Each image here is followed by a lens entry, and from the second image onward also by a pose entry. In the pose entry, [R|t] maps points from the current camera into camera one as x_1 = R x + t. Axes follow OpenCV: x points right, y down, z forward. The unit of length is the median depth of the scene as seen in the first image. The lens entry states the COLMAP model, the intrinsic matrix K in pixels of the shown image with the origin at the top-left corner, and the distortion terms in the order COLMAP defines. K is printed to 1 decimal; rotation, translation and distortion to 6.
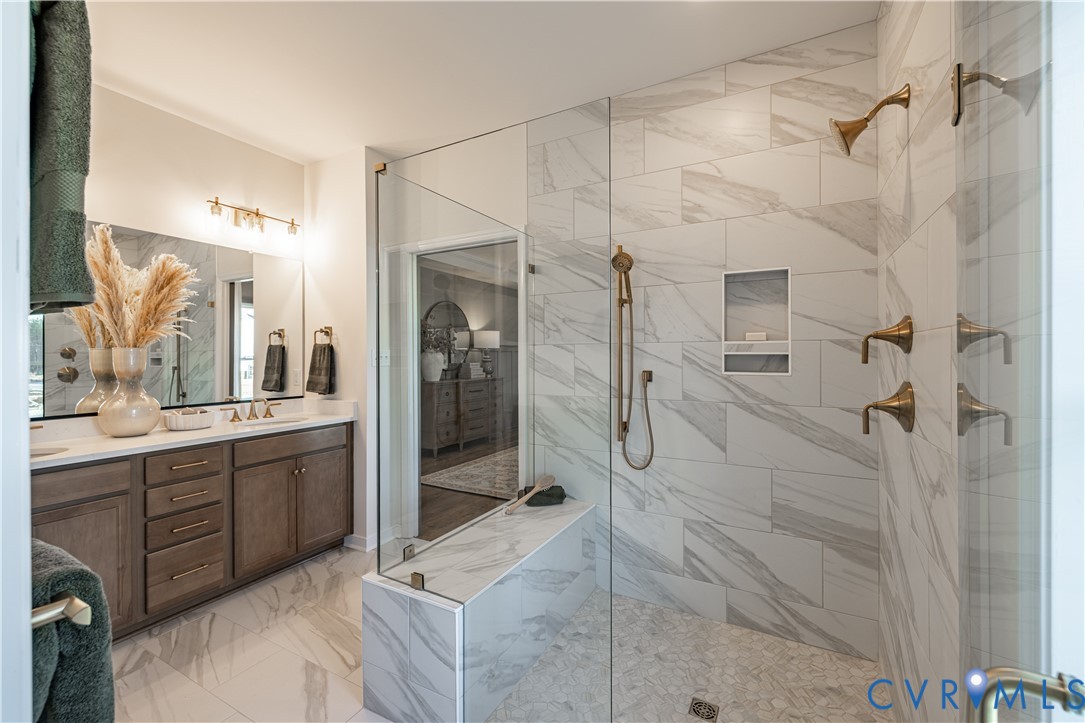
lens RADIAL K [[461.6, 0, 548.5], [0, 461.6, 358.7], [0, 0, 1]] dist [0.011152, -0.000128]
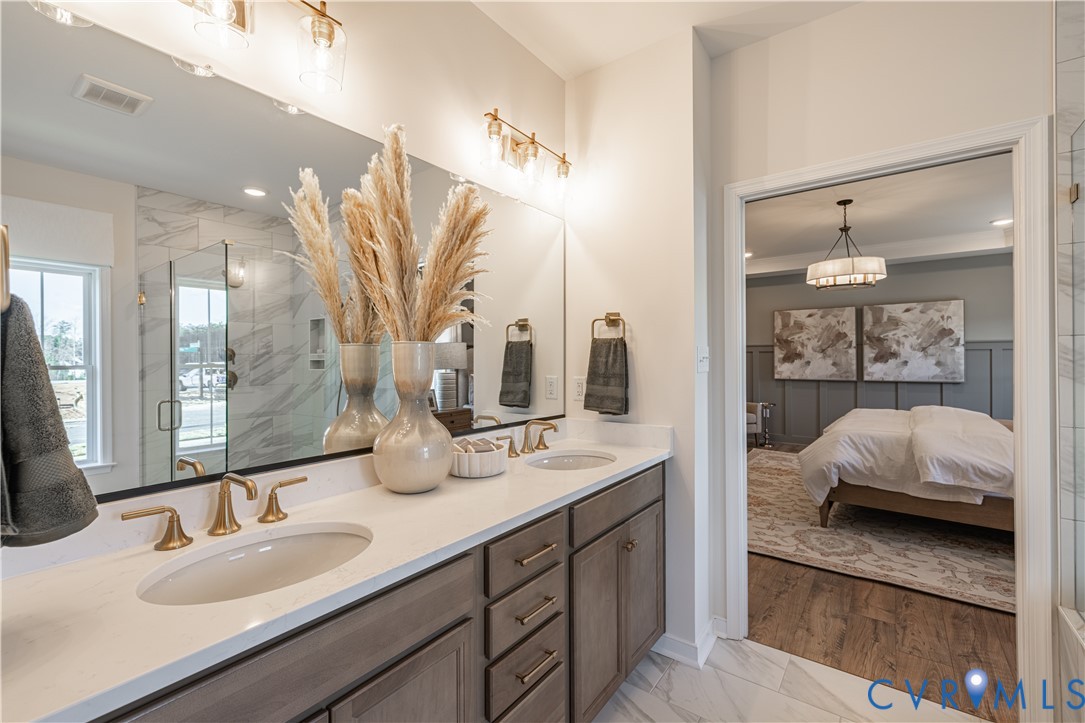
lens RADIAL K [[461.6, 0, 537.1], [0, 461.6, 358.2], [0, 0, 1]] dist [0.011152, -0.000128]
pose [[0.992777, 0.000201, -0.119976, -0.514852], [-0.000789, 0.999988, -0.004856, 0.000025], [0.119973, 0.004915, 0.992765, 0.331887]]
